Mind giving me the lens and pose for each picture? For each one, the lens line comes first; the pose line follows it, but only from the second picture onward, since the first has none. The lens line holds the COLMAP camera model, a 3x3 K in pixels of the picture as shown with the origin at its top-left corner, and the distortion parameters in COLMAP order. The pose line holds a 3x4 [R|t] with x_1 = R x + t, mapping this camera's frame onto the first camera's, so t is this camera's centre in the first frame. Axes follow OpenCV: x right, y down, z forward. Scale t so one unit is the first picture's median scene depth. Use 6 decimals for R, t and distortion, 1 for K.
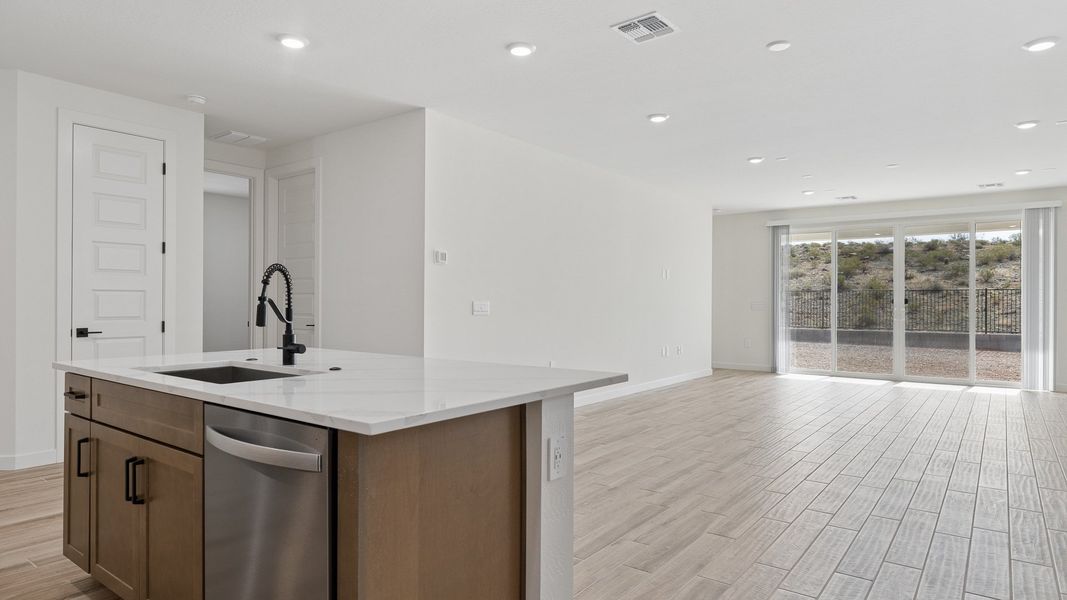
lens RADIAL K [[624.5, 0, 538.6], [0, 624.5, 298.3], [0, 0, 1]] dist [0.019297, -0.009285]
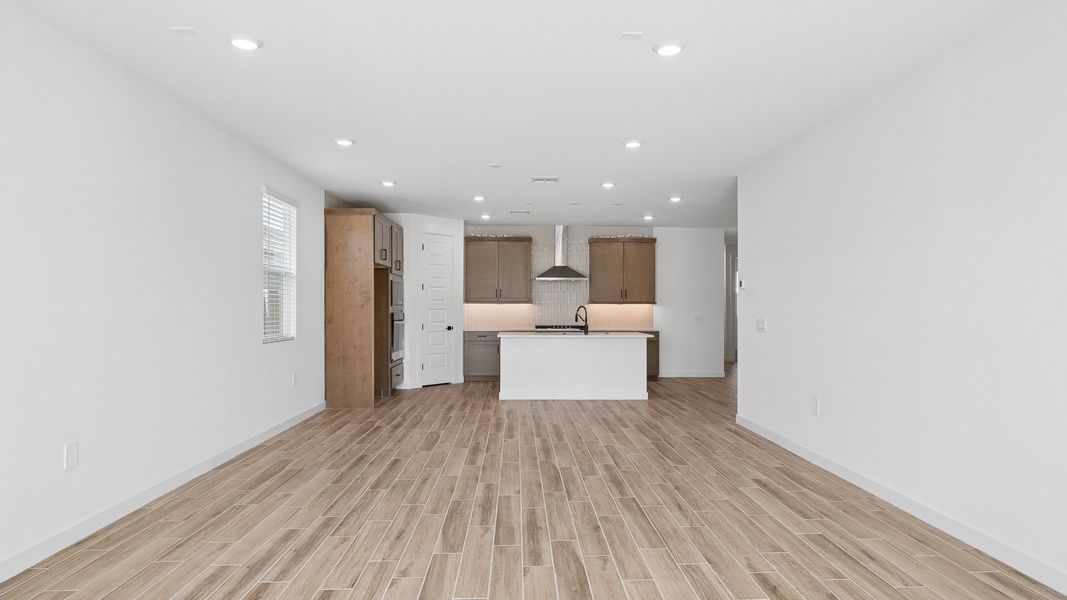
lens RADIAL K [[624.5, 0, 538.6], [0, 624.5, 310.5], [0, 0, 1]] dist [0.019297, -0.009285]
pose [[-0.780437, -0.003912, -0.625222, 0.496170], [-0.002316, 0.999992, -0.003366, -0.003527], [0.625230, -0.001179, -0.780439, 0.884718]]
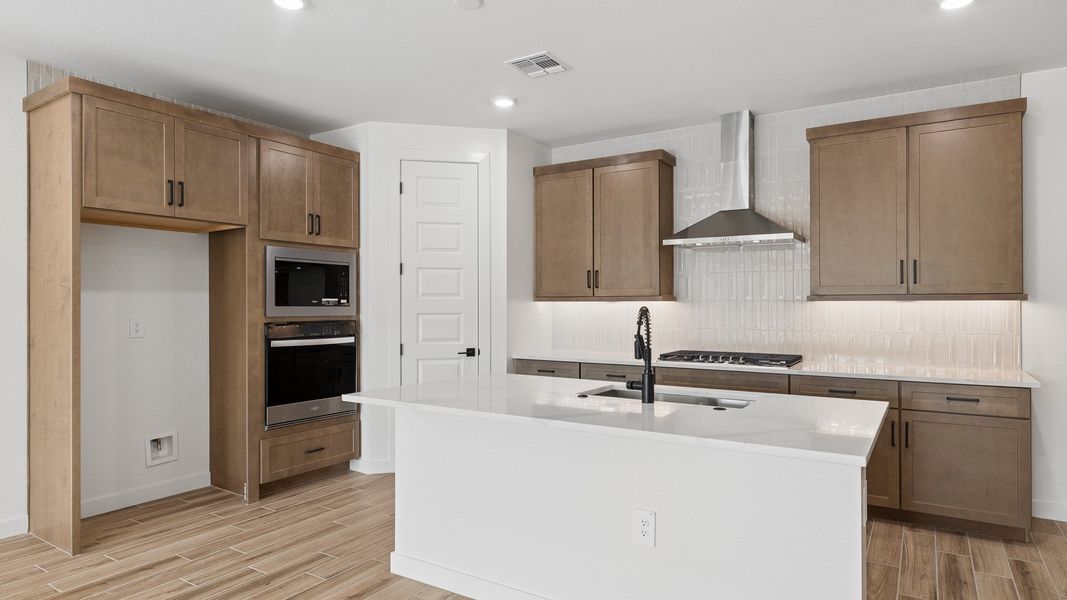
lens RADIAL K [[624.5, 0, 532.5], [0, 624.5, 293.8], [0, 0, 1]] dist [0.019297, -0.009285]
pose [[-0.997050, -0.005839, -0.076536, -0.024066], [-0.003822, 0.999642, -0.026469, -0.011328], [0.076663, -0.026098, -0.996715, 0.506260]]
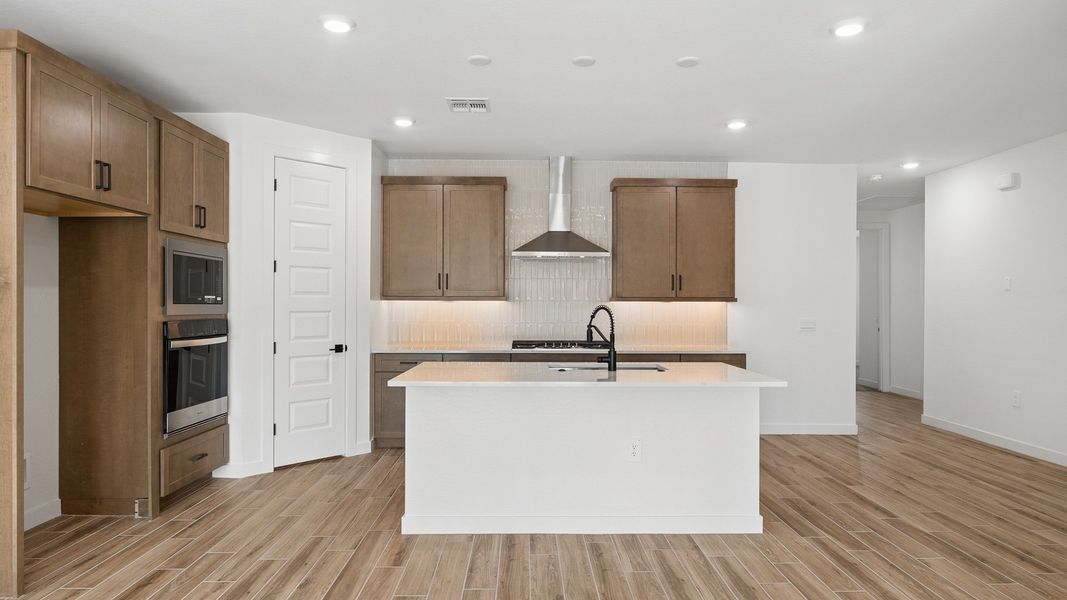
lens RADIAL K [[624.5, 0, 548.6], [0, 624.5, 294.0], [0, 0, 1]] dist [0.019297, -0.009285]
pose [[-0.783169, -0.017754, -0.621556, 0.167687], [-0.001719, 0.999650, -0.026388, -0.009778], [0.621807, -0.019598, -0.782925, 0.522641]]
